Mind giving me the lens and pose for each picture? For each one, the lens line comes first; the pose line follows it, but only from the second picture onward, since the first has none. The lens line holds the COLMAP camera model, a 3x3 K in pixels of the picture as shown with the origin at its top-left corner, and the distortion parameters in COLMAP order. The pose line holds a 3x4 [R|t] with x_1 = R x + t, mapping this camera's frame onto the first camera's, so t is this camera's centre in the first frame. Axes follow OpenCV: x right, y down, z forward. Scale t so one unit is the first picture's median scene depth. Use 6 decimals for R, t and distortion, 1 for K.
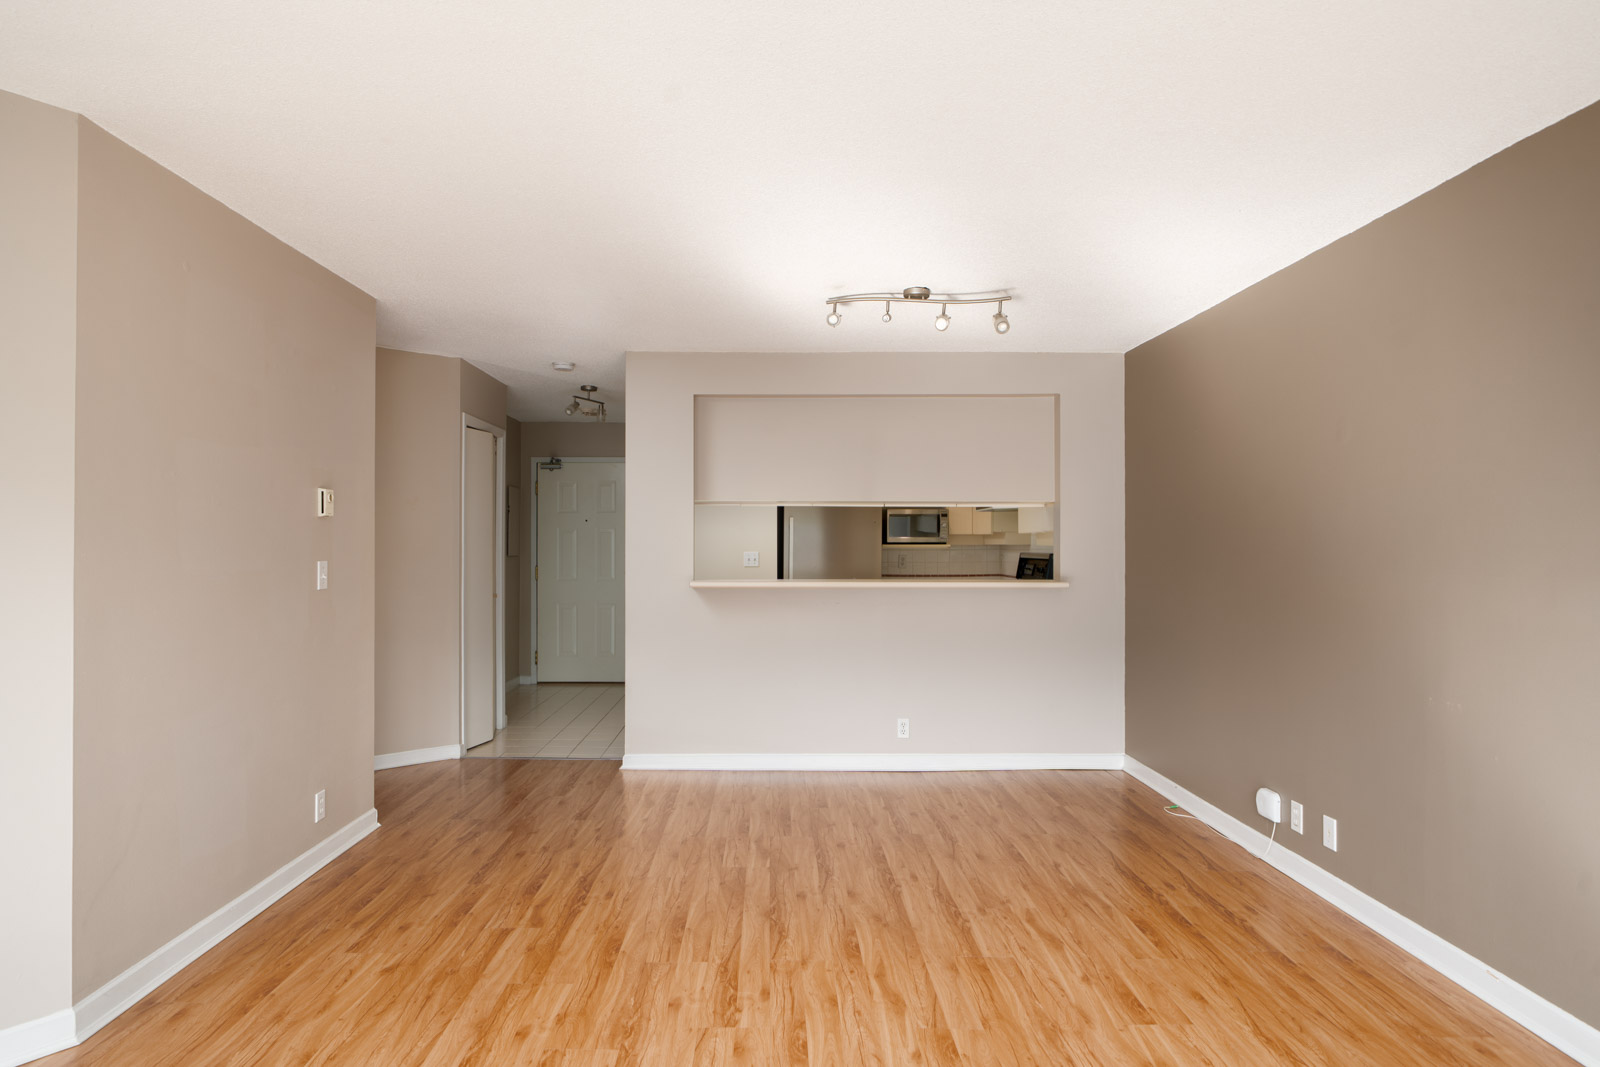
lens RADIAL K [[907.8, 0, 769.6], [0, 907.8, 540.2], [0, 0, 1]] dist [0.003607, 0.000587]
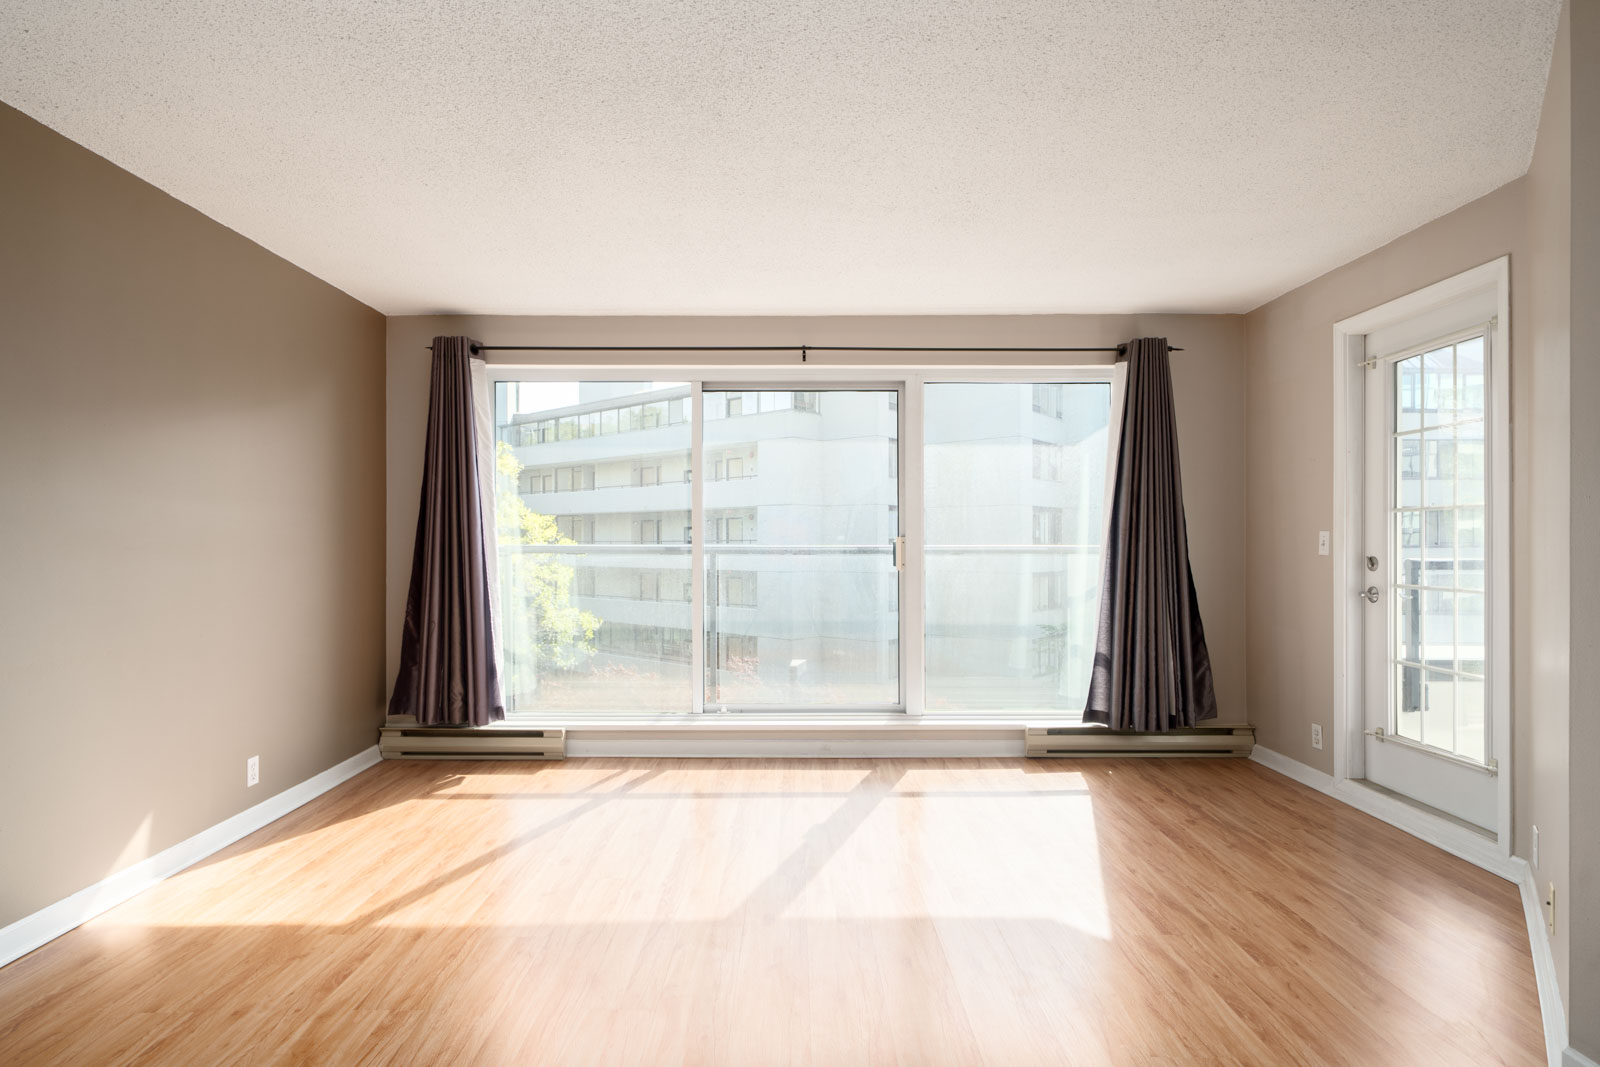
lens RADIAL K [[827.7, 0, 785.4], [0, 827.7, 542.8], [0, 0, 1]] dist [0.000683, 0.000884]
pose [[-0.999955, -0.003385, 0.008861, -0.037618], [-0.003418, 0.999987, -0.003769, 0.038483], [-0.008848, -0.003799, -0.999954, 1.091312]]
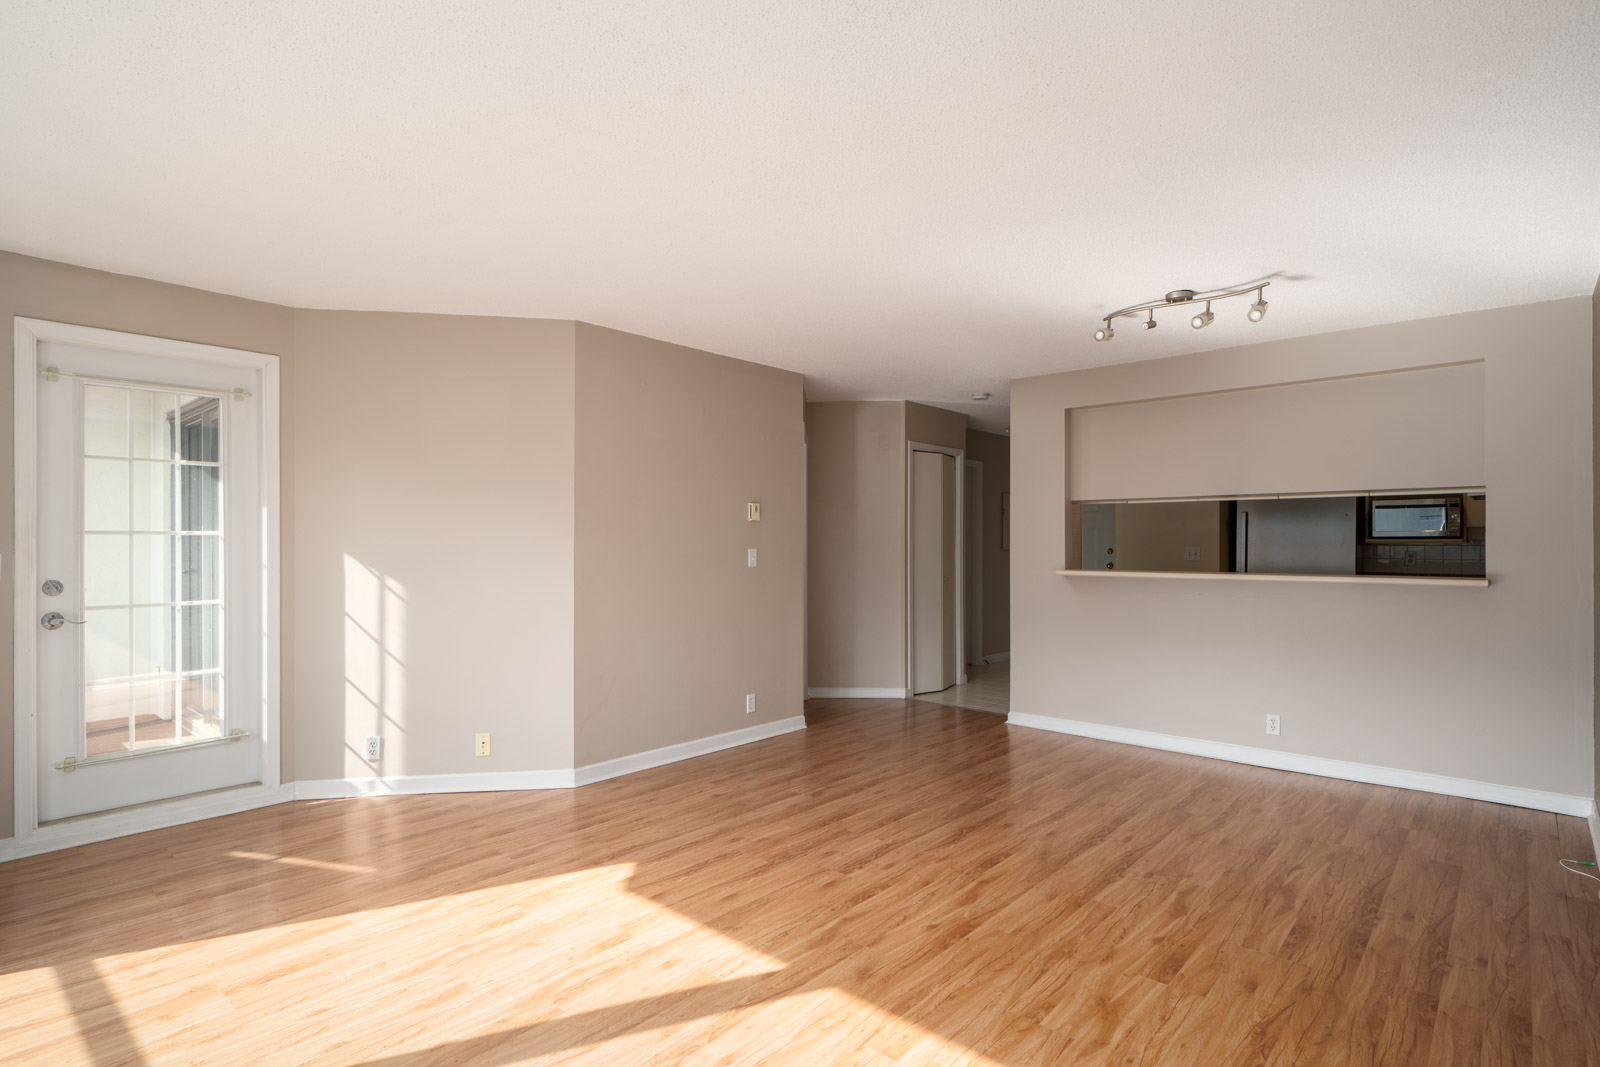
lens RADIAL K [[803.1, 0, 789.3], [0, 803.1, 544.0], [0, 0, 1]] dist [0.001059, 0.001055]
pose [[0.740325, -0.001040, -0.672248, 0.477873], [0.004487, 0.999984, 0.003394, 0.009395], [0.672234, -0.005529, 0.740318, 0.009171]]
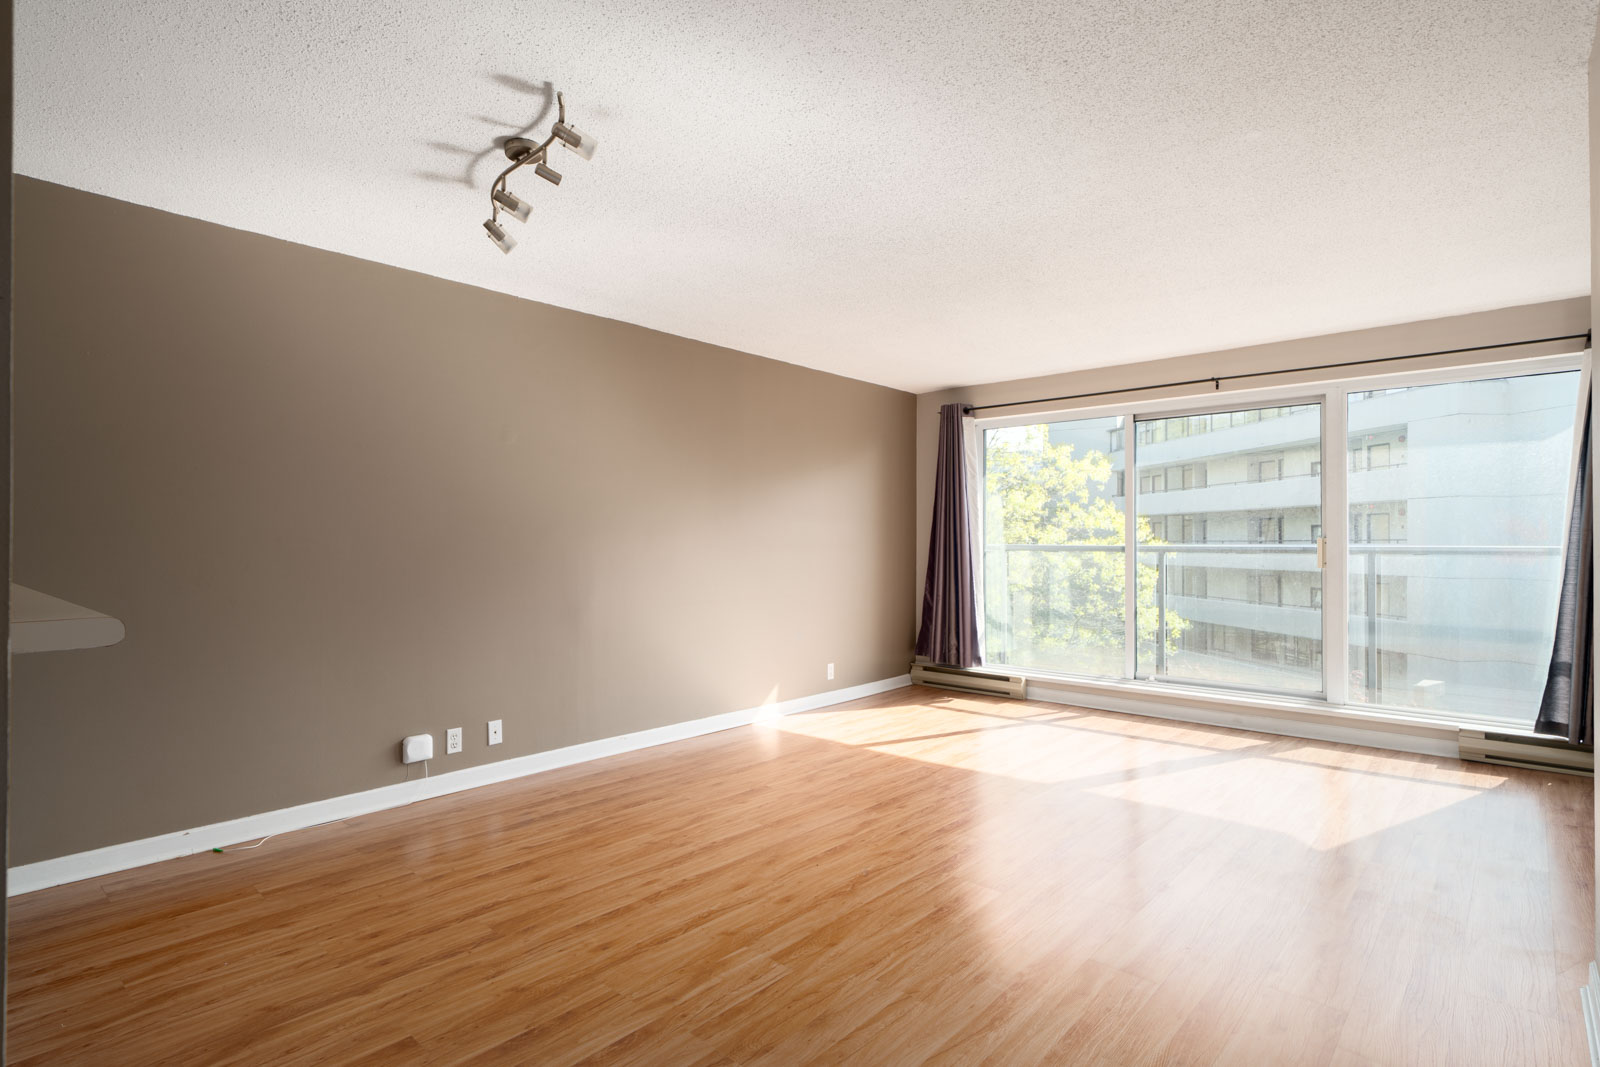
lens RADIAL K [[803.1, 0, 789.3], [0, 803.1, 544.0], [0, 0, 1]] dist [0.001059, 0.001055]
pose [[-0.737670, -0.004942, 0.675143, -0.439600], [-0.005178, 0.999985, 0.001663, 0.036478], [-0.675141, -0.002269, -0.737685, 1.395608]]
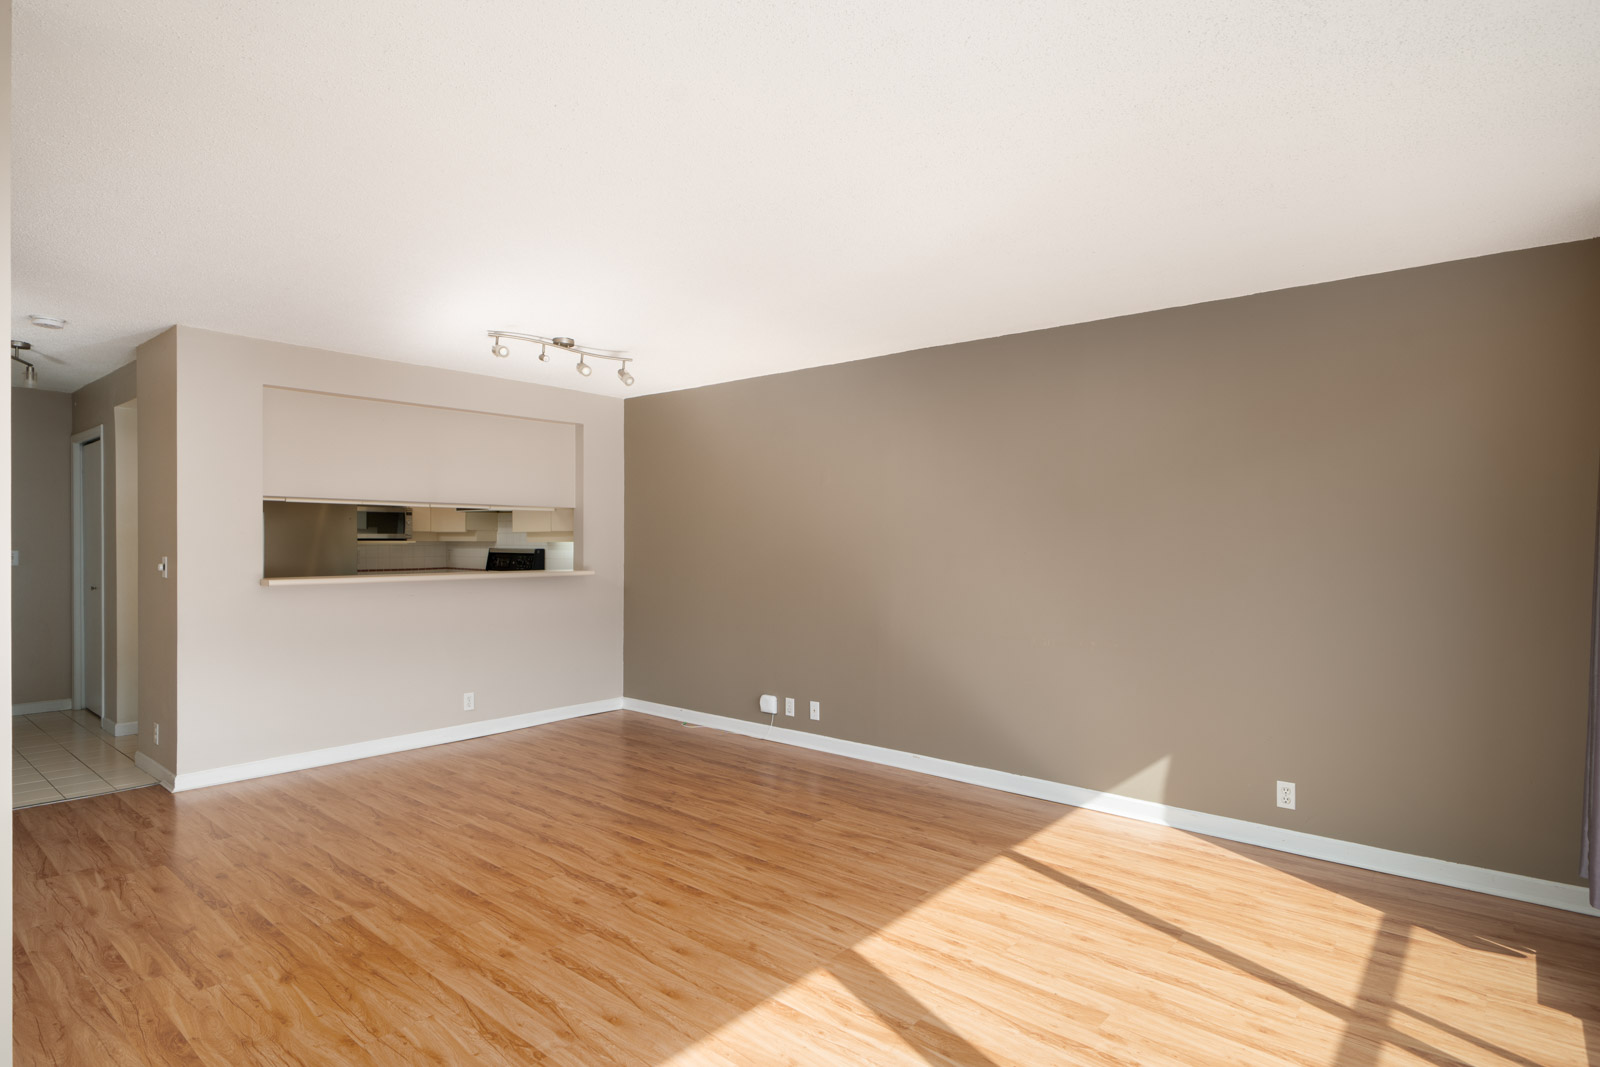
lens RADIAL K [[841.3, 0, 787.4], [0, 841.3, 546.2], [0, 0, 1]] dist [0.002525, 0.000140]
pose [[0.654039, -0.003414, 0.756453, -0.546911], [-0.006430, 0.999929, 0.010073, -0.003928], [-0.756434, -0.011452, 0.653970, 0.002594]]
